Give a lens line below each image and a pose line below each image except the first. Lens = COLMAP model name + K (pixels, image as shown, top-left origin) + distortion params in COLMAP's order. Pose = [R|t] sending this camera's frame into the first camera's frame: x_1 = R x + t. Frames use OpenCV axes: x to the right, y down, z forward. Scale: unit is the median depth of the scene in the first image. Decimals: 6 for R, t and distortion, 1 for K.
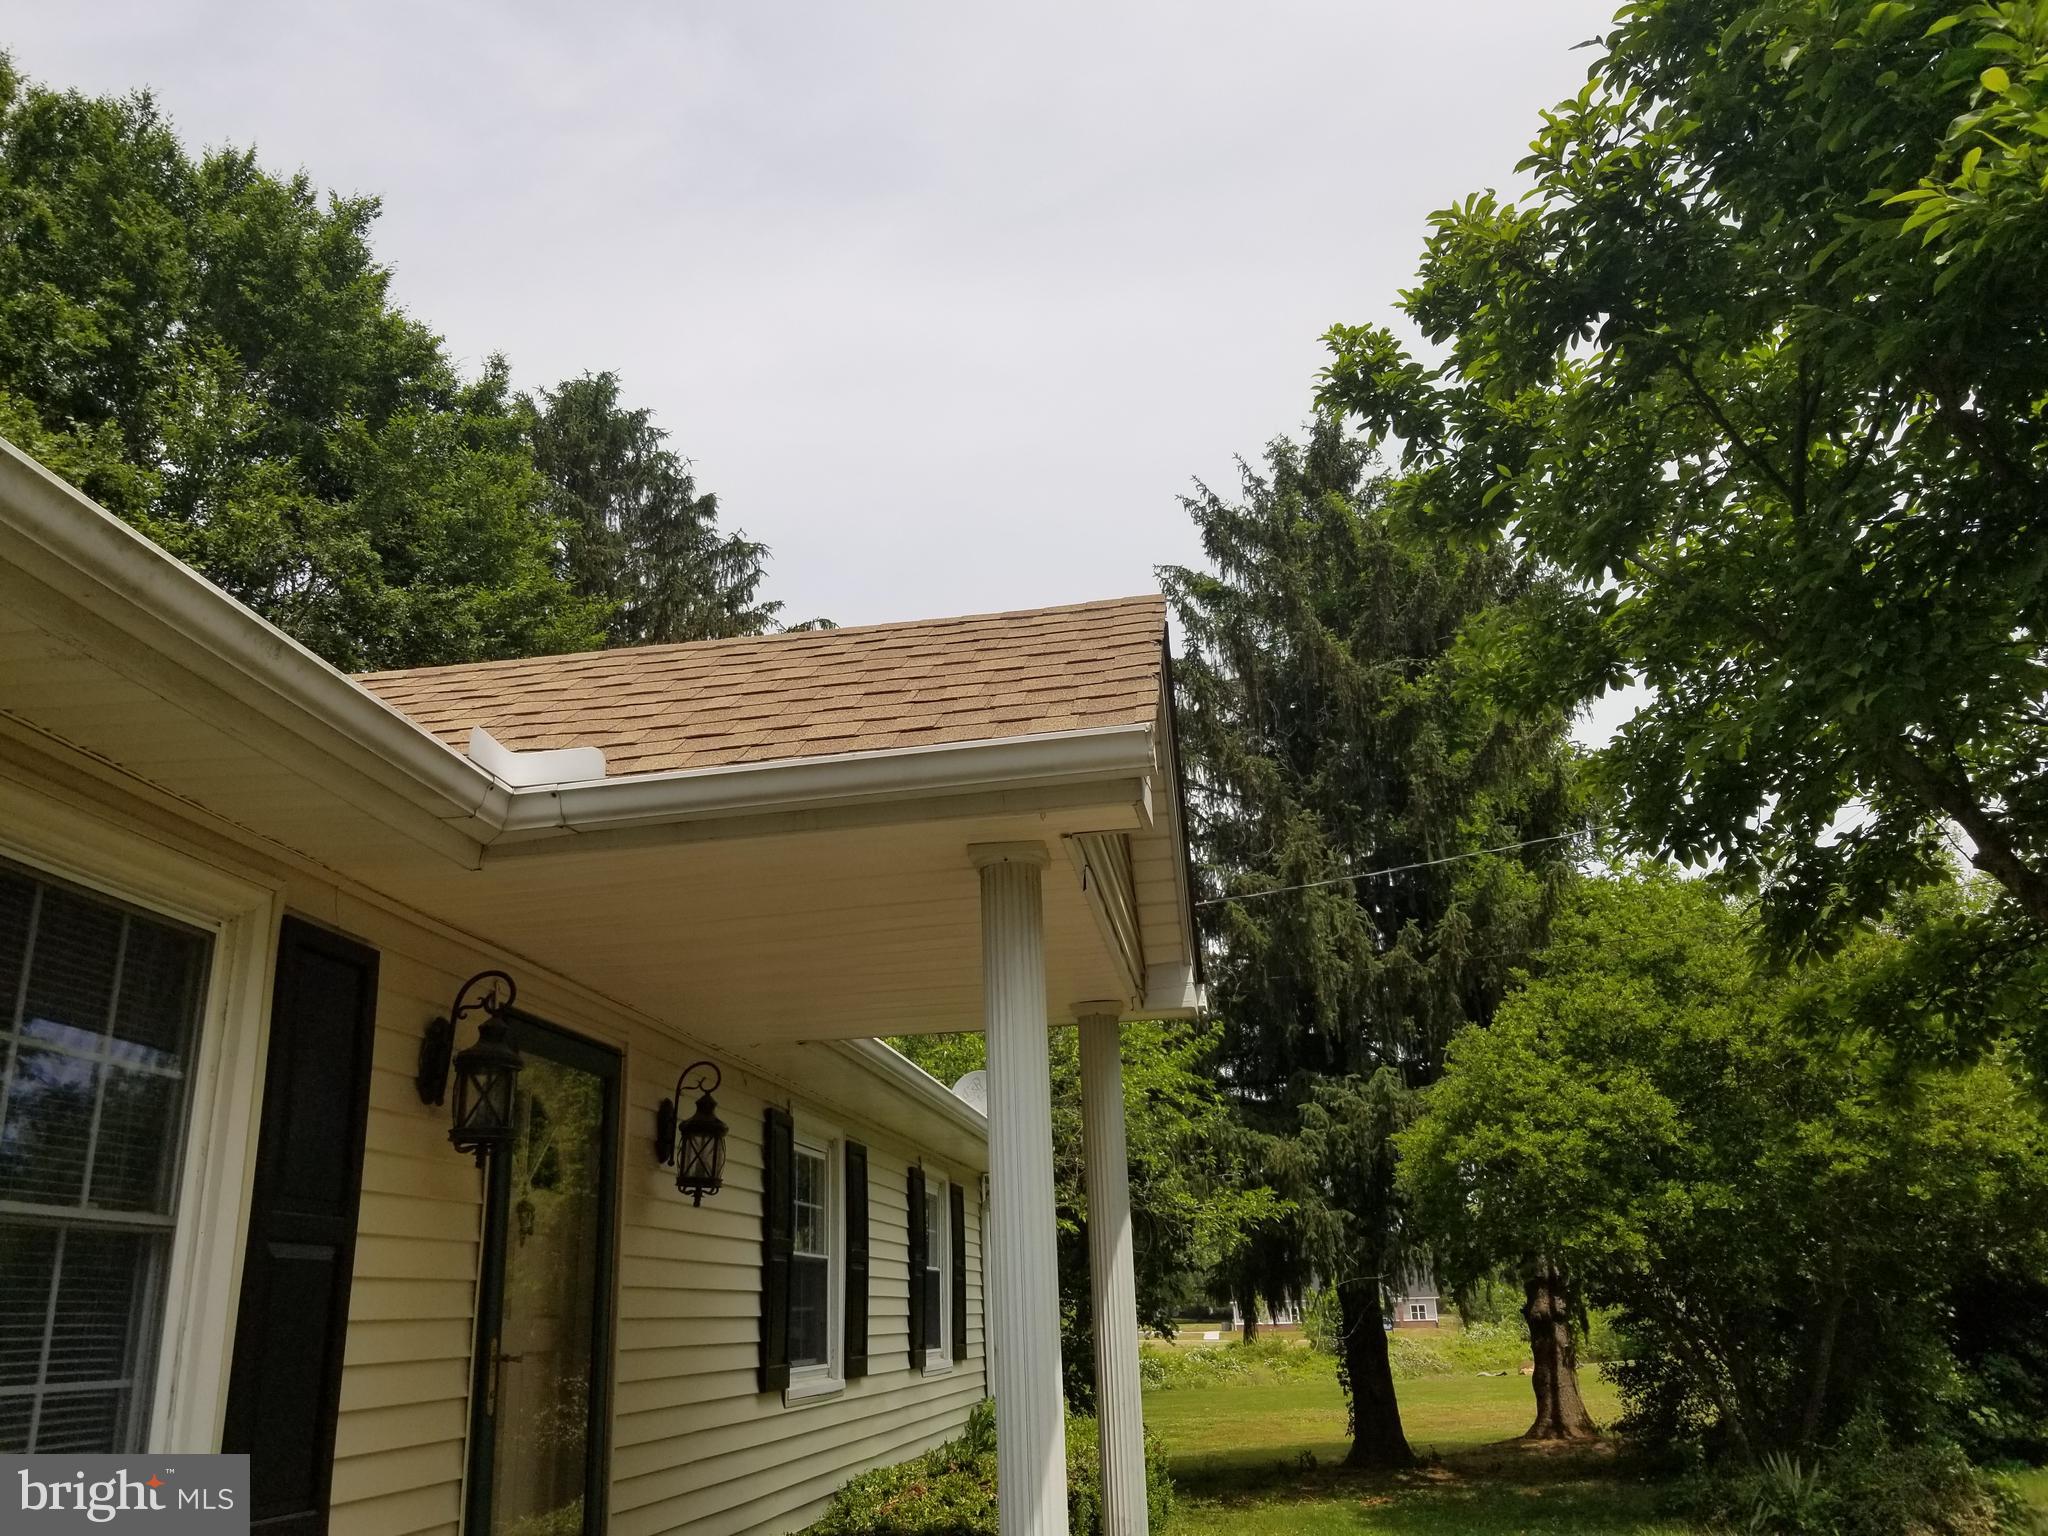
lens RADIAL K [[1612.8, 0, 1021.2], [0, 1612.8, 745.7], [0, 0, 1]] dist [0.082326, -0.120154]
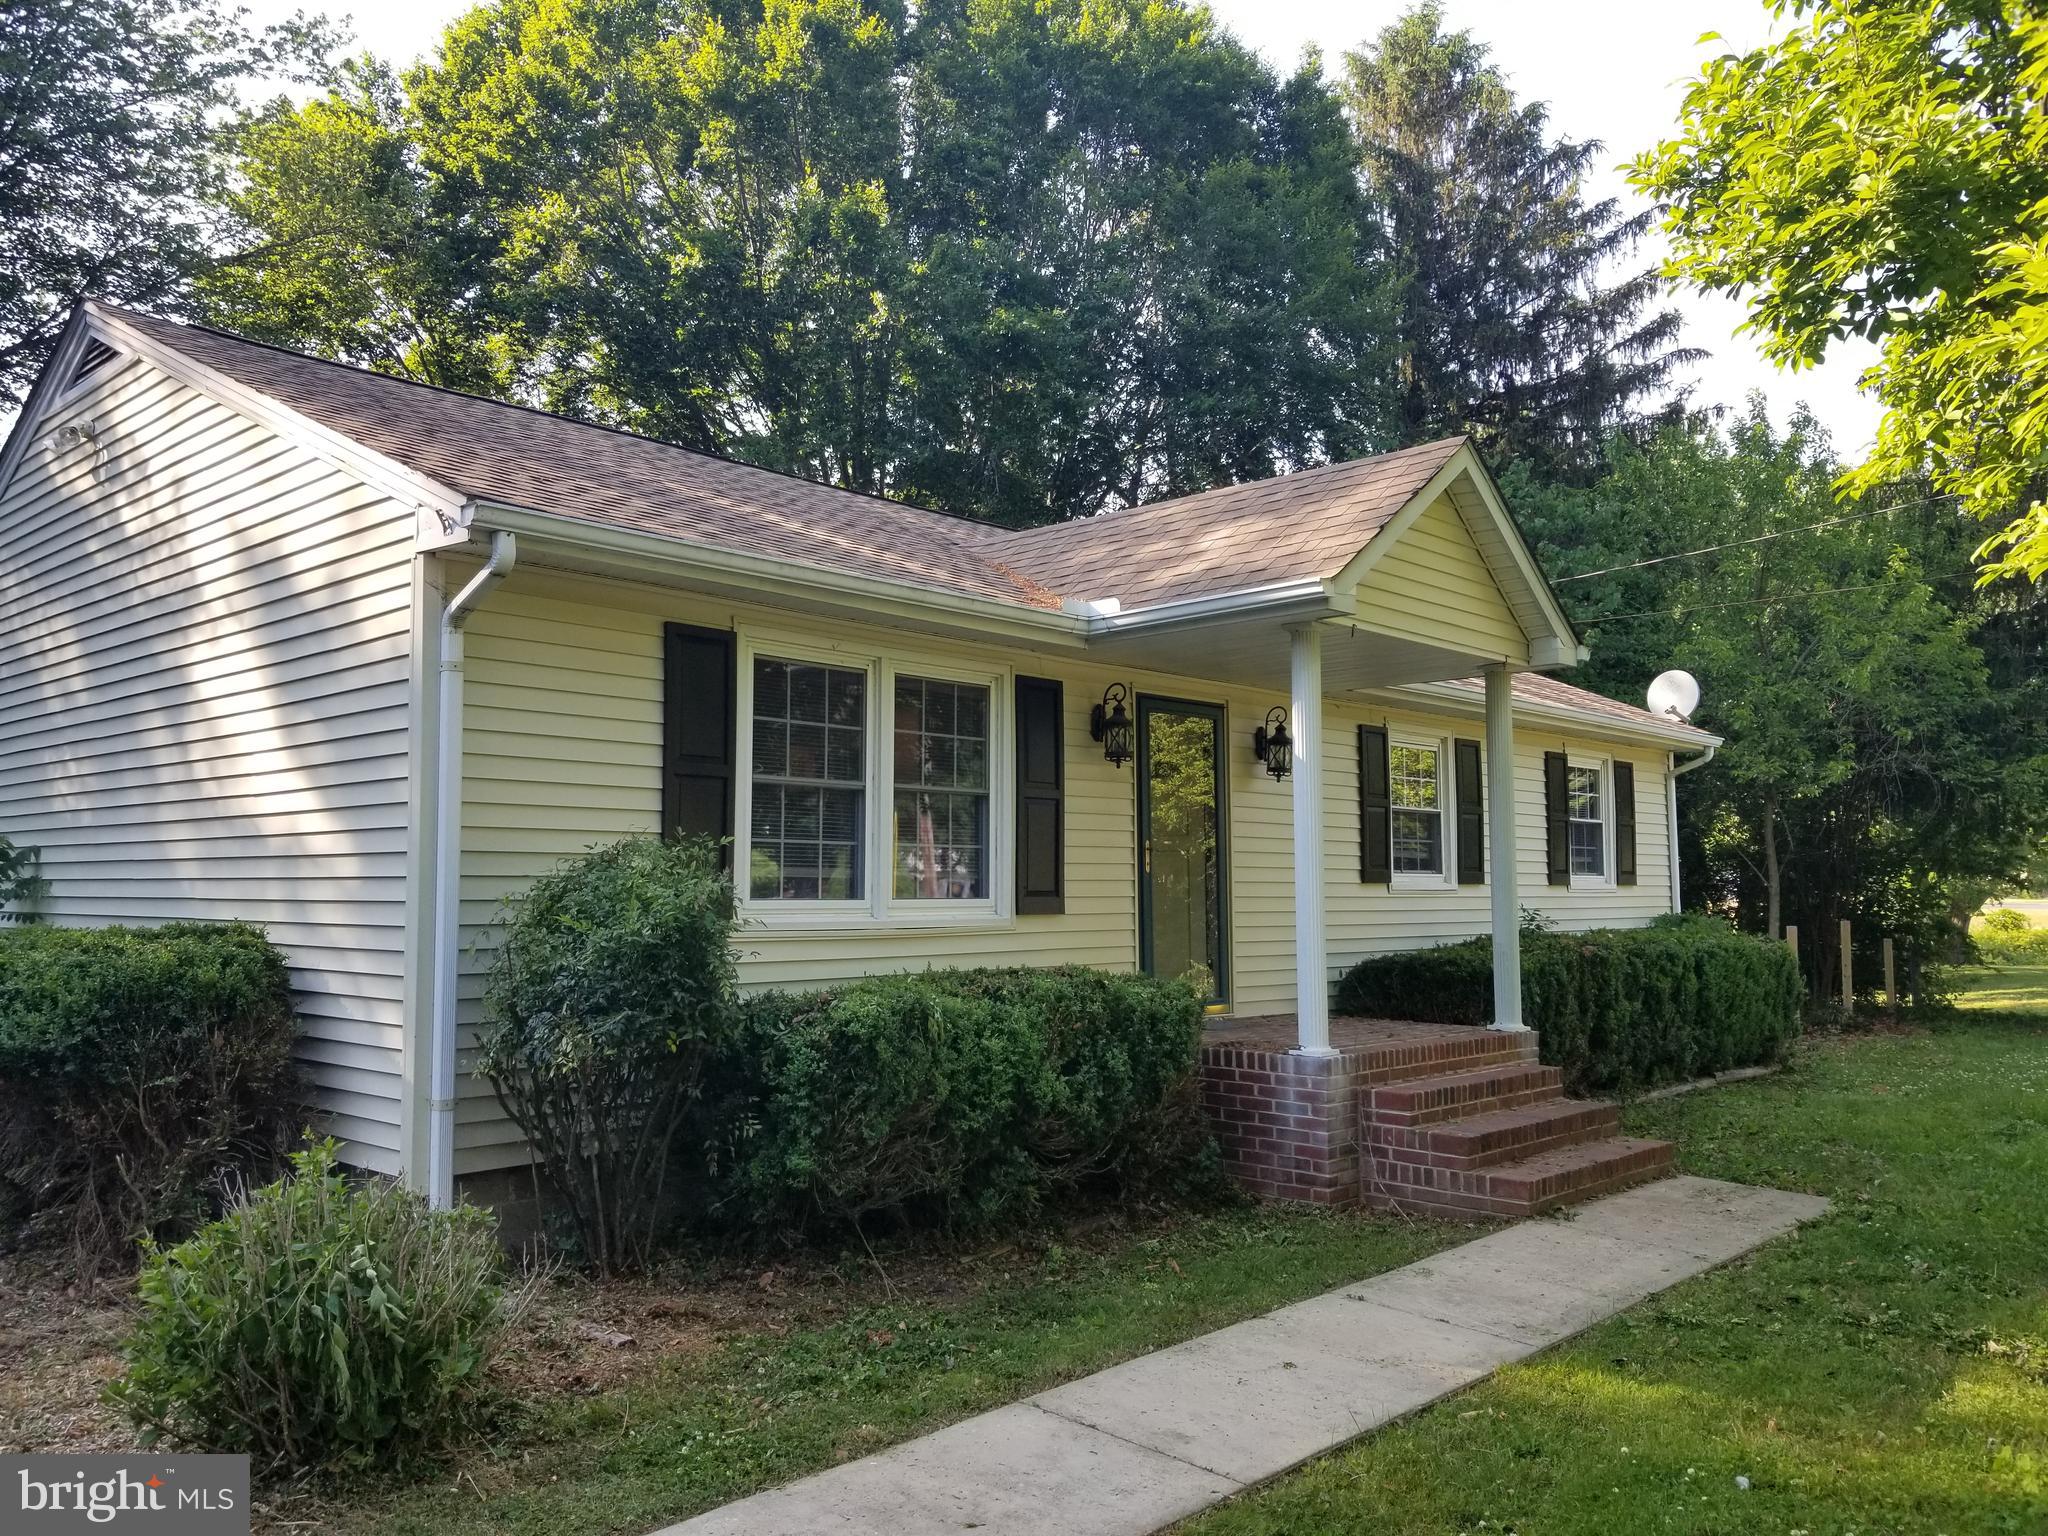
lens RADIAL K [[1579.2, 0, 941.6], [0, 1579.2, 759.2], [0, 0, 1]] dist [0.060567, -0.098372]
pose [[0.807619, -0.004787, -0.589686, 0.474470], [0.163389, 0.962635, 0.215959, -0.167895], [0.566618, -0.270761, 0.778224, -0.533177]]
